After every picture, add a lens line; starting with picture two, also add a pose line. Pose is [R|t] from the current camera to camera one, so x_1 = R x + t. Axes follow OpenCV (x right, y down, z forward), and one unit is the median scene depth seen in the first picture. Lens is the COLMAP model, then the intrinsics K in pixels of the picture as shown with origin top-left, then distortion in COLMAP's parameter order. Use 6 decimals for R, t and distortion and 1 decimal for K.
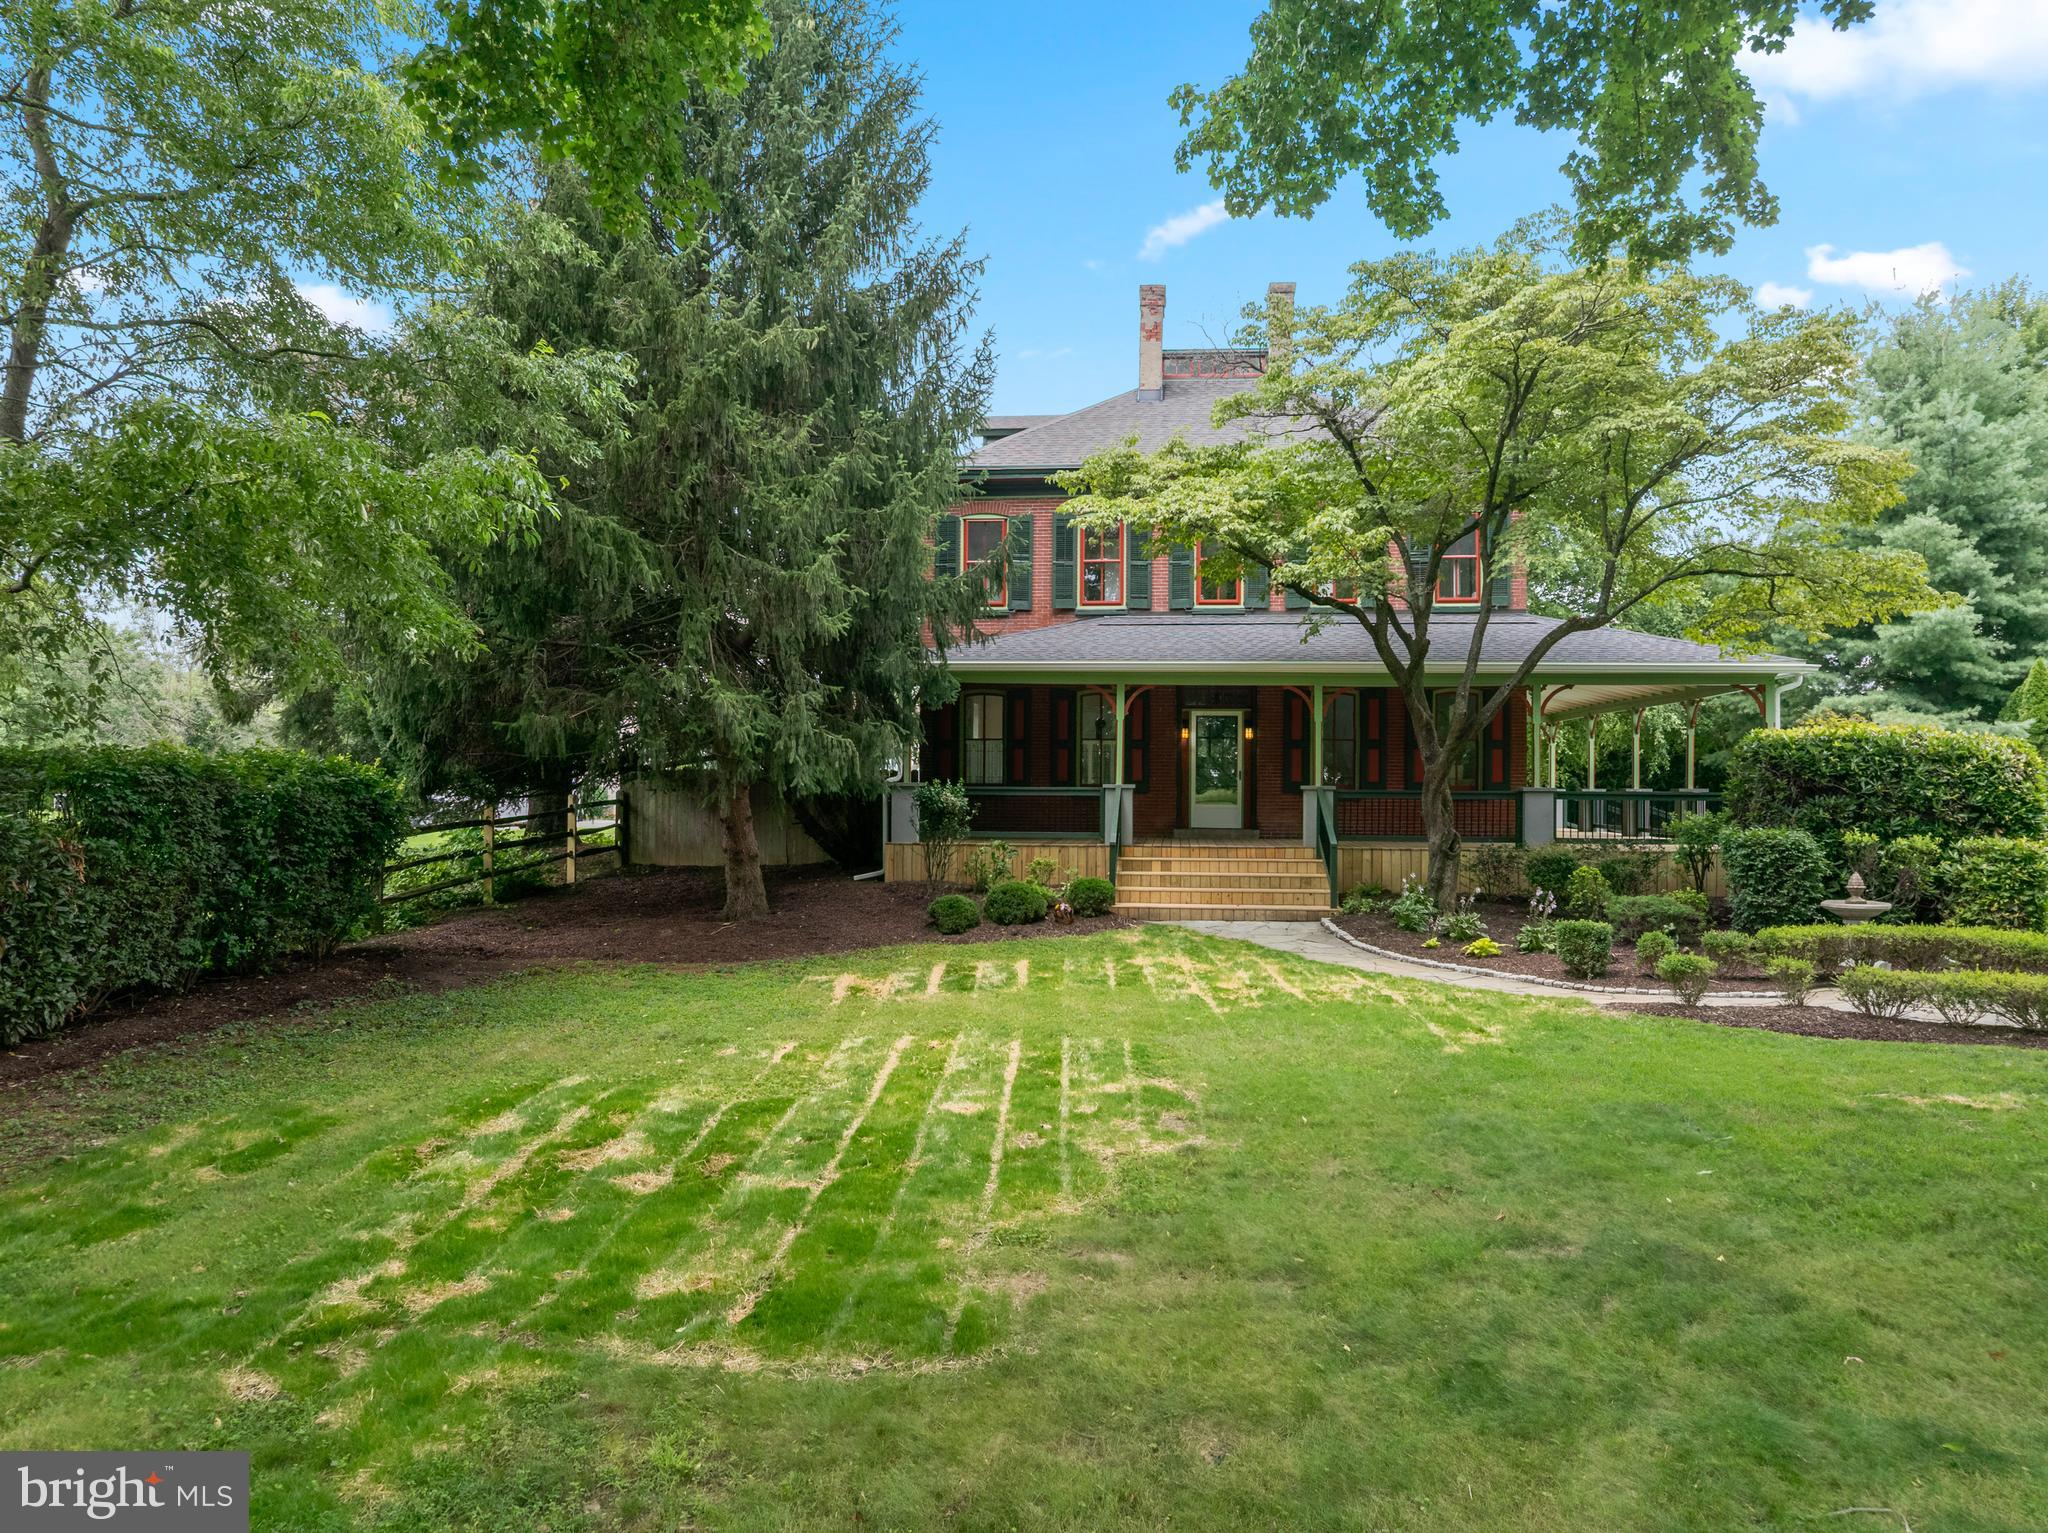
lens RADIAL K [[1449.2, 0, 1026.2], [0, 1449.2, 768.6], [0, 0, 1]] dist [-0.038525, -0.004172]
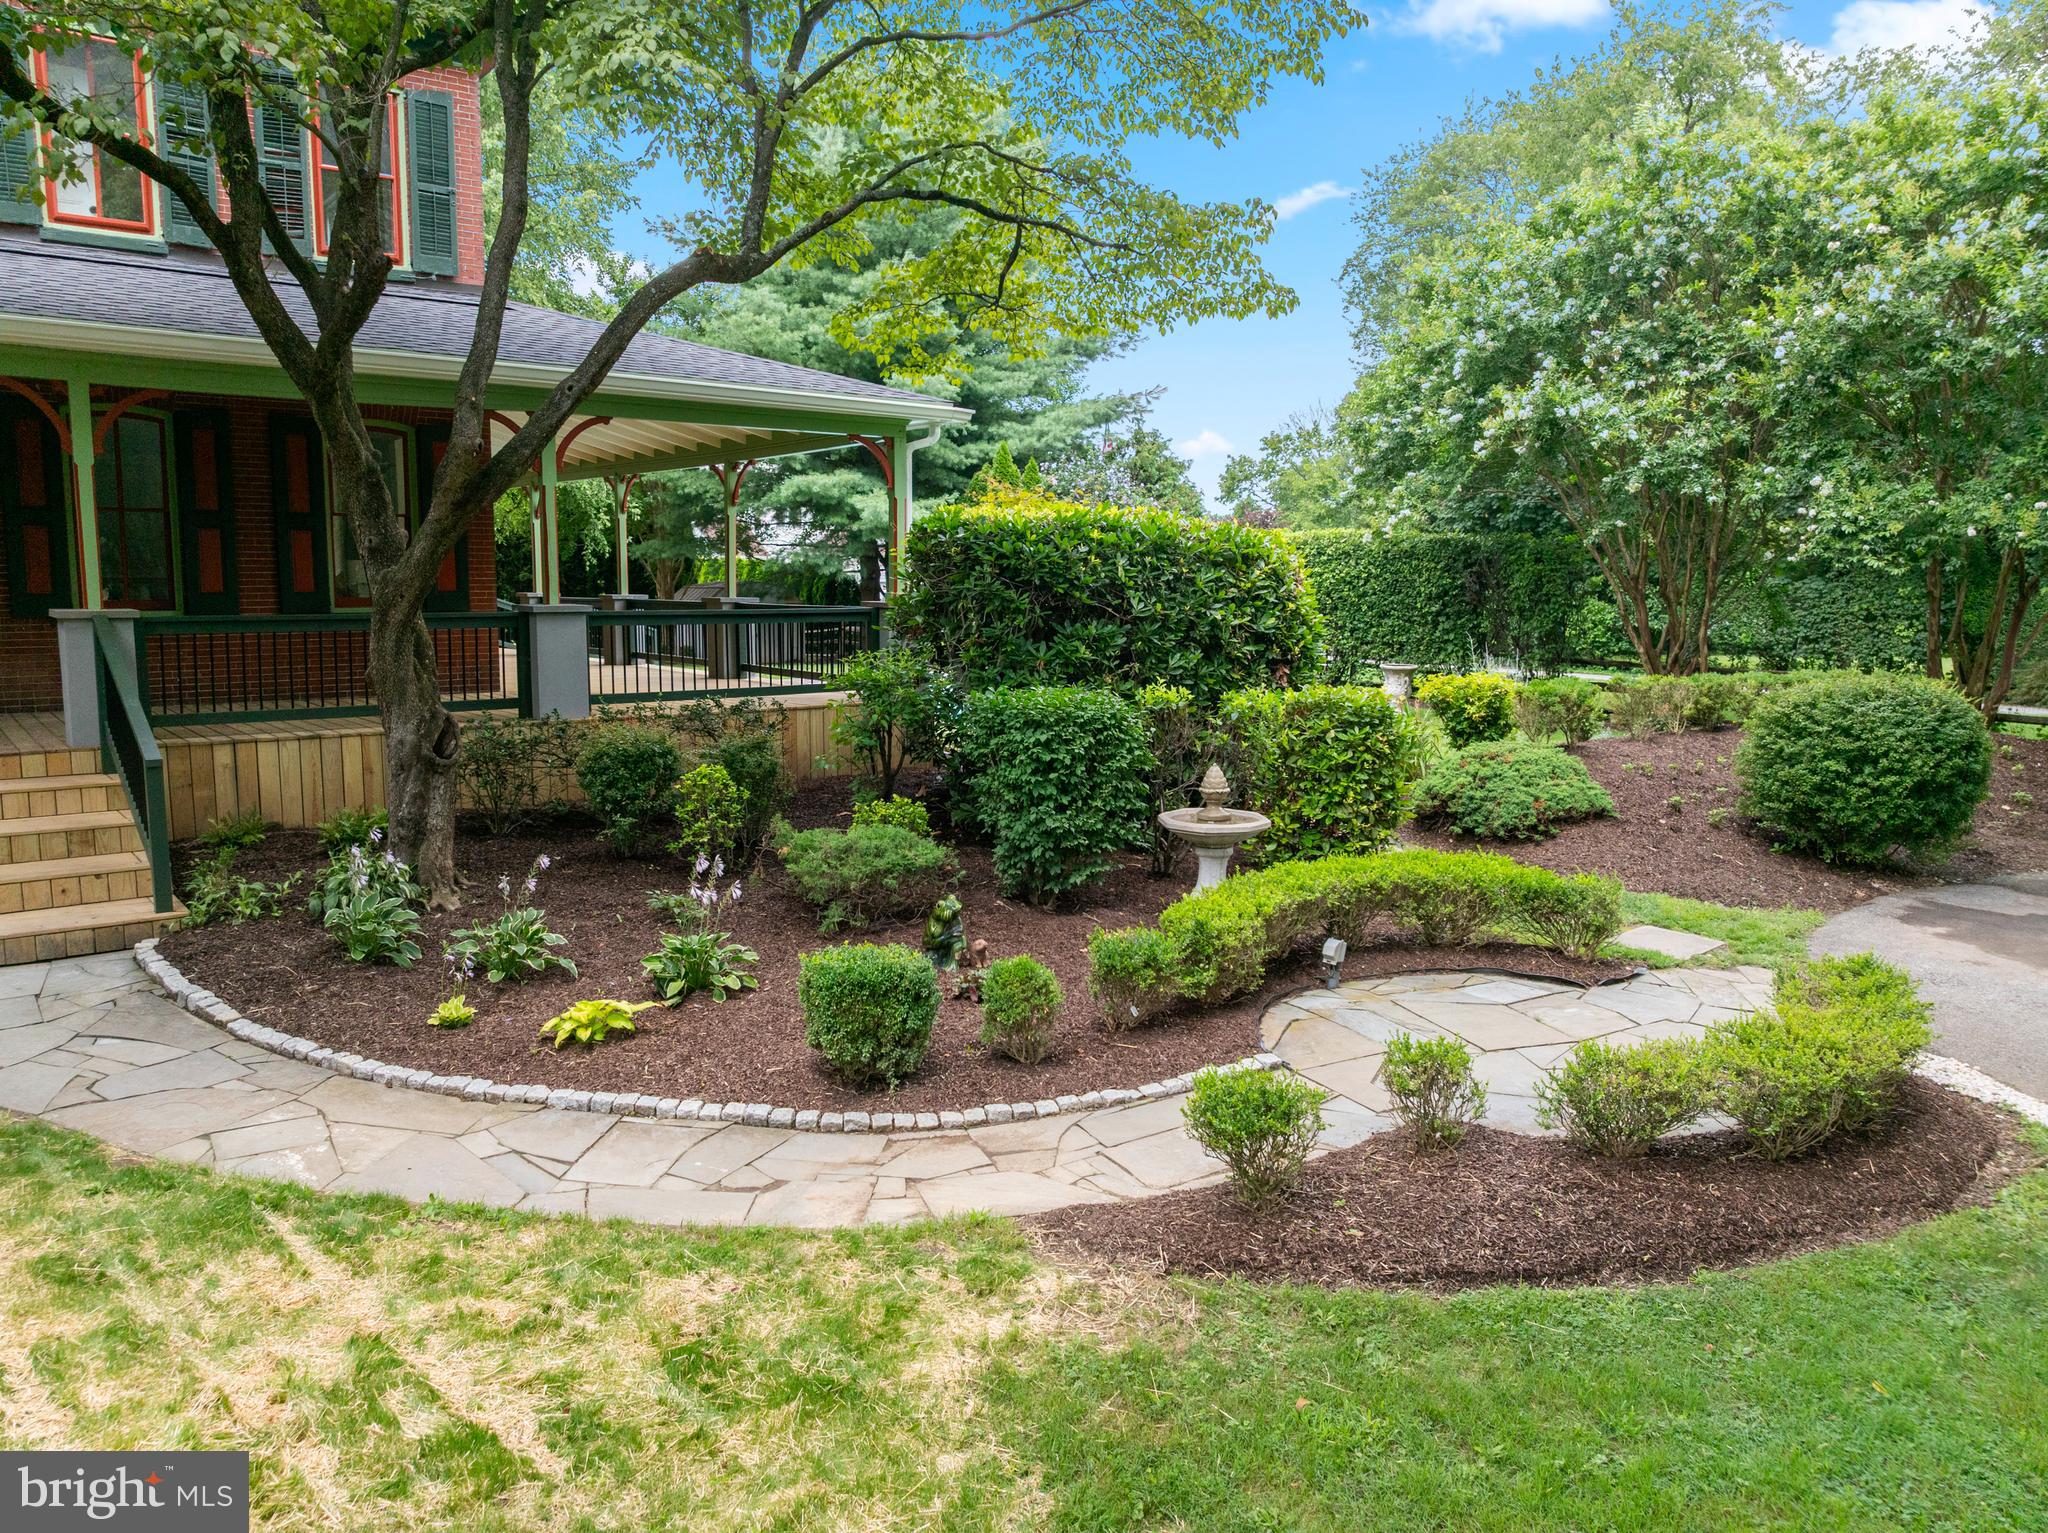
lens RADIAL K [[1449.2, 0, 1033.1], [0, 1449.2, 766.5], [0, 0, 1]] dist [-0.038525, -0.004172]
pose [[0.707493, -0.092995, 0.700575, 0.113854], [-0.010084, 0.989875, 0.141580, -0.006359], [-0.706649, -0.107232, 0.699392, 0.583033]]
